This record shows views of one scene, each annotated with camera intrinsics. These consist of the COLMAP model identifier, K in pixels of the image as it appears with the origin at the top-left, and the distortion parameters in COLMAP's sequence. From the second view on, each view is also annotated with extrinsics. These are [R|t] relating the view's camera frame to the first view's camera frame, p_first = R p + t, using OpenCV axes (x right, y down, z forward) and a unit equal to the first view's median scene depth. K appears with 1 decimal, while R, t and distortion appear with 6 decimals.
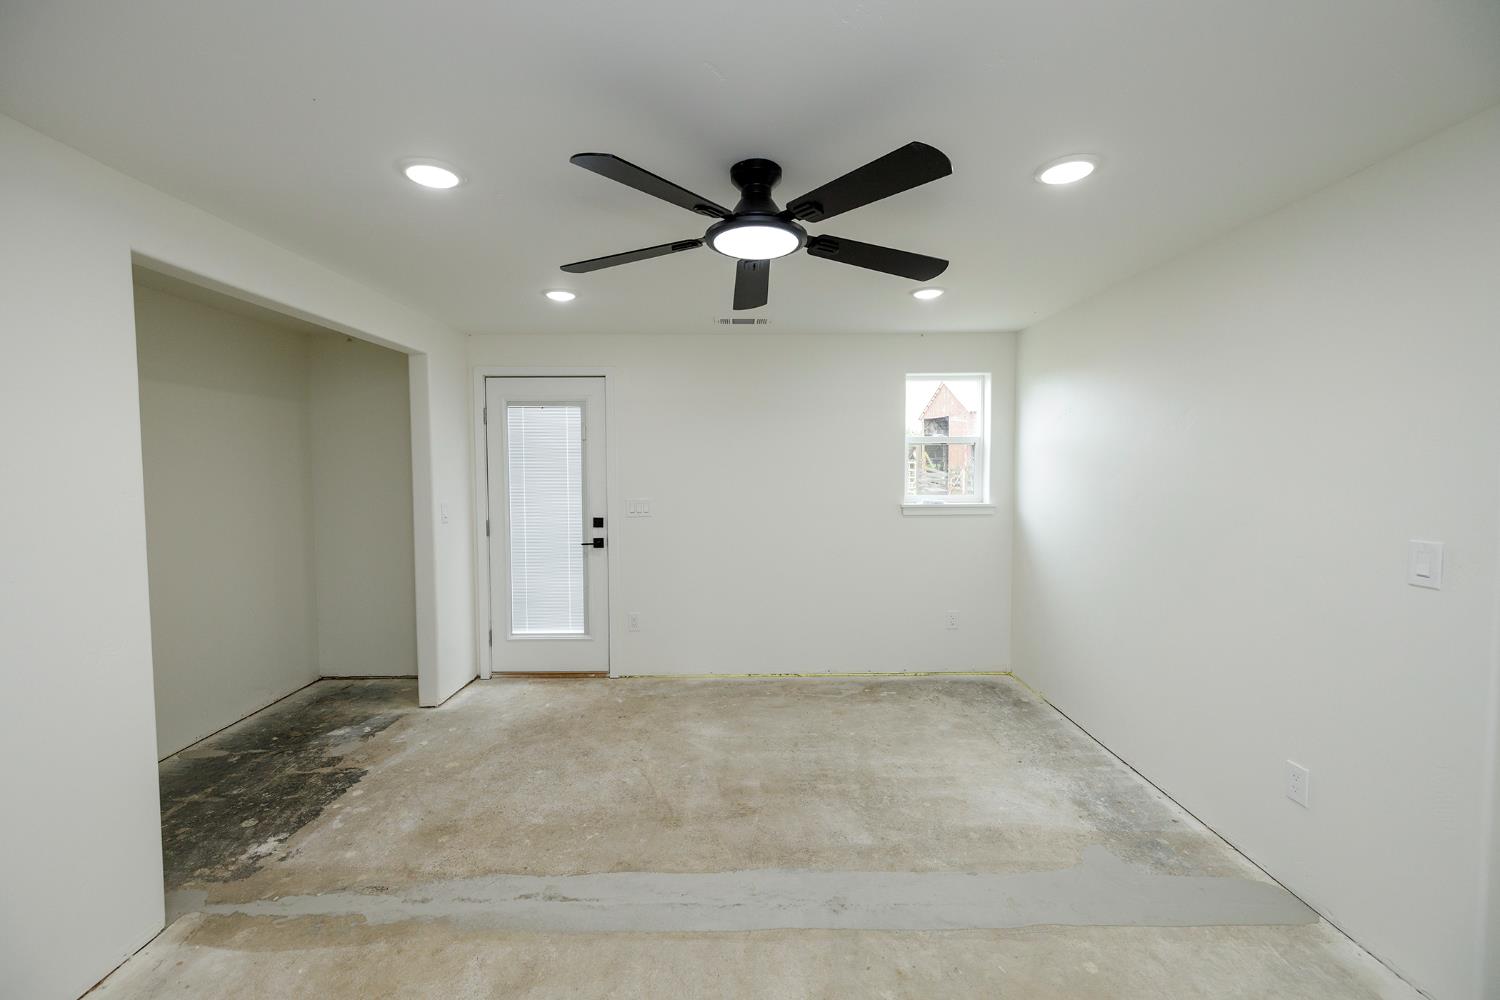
lens RADIAL K [[625.3, 0, 739.3], [0, 625.3, 494.7], [0, 0, 1]] dist [-0.002598, 0.000229]
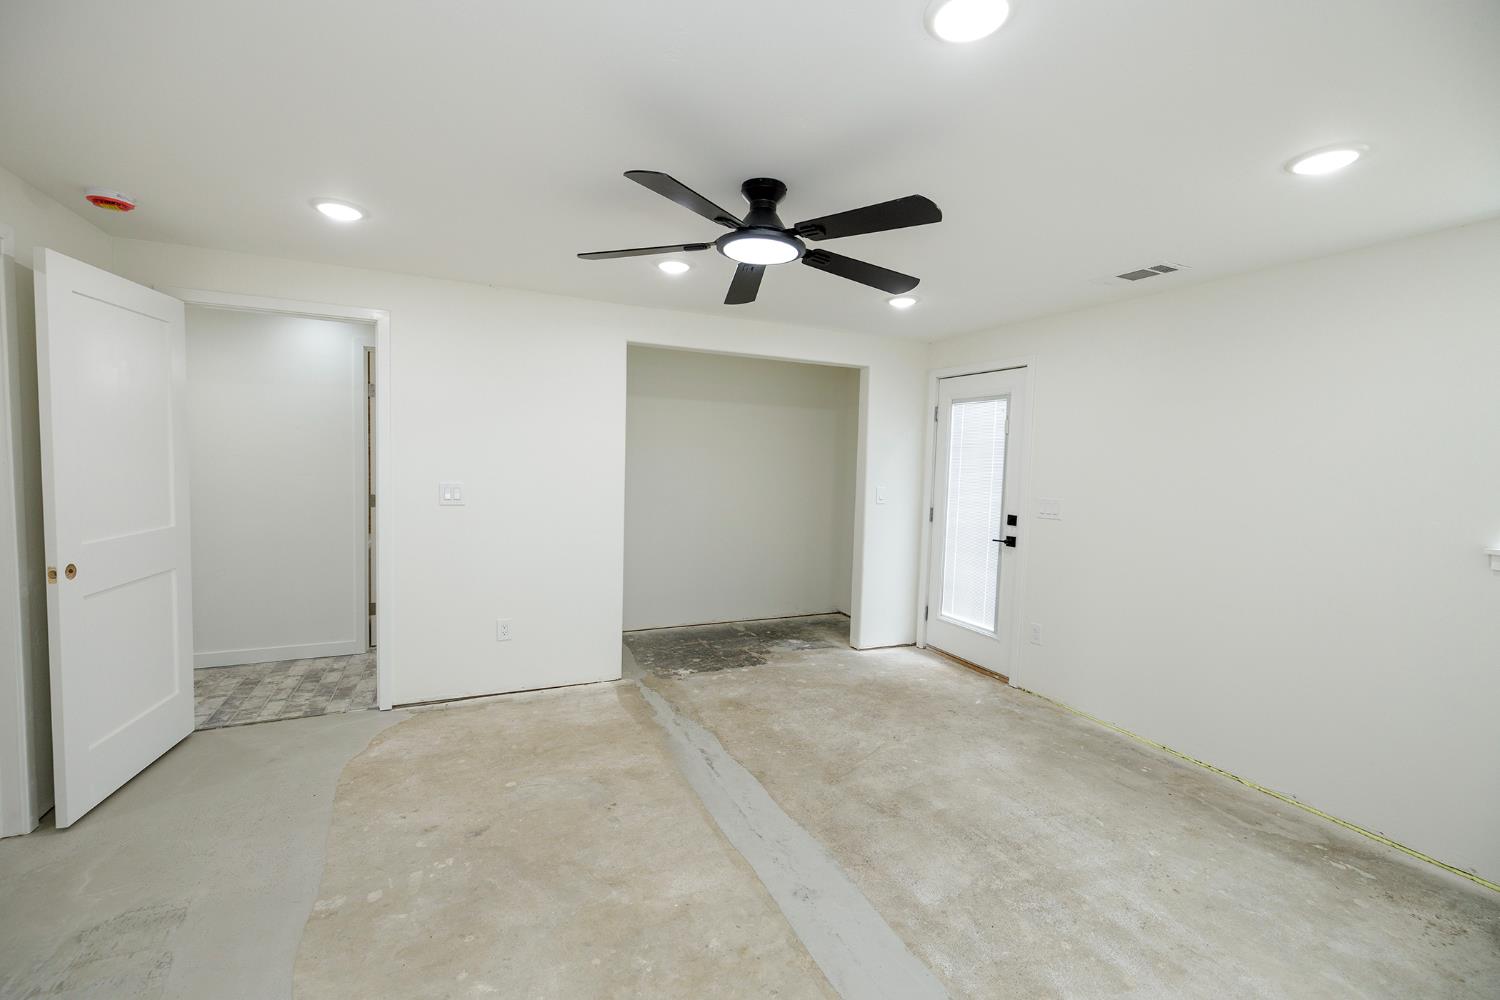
lens RADIAL K [[625.3, 0, 739.3], [0, 625.3, 494.7], [0, 0, 1]] dist [-0.002598, 0.000229]
pose [[0.413055, 0.071583, -0.907888, 0.566171], [-0.077159, 0.996072, 0.043431, -0.004436], [0.907431, 0.052113, 0.416956, 0.269686]]
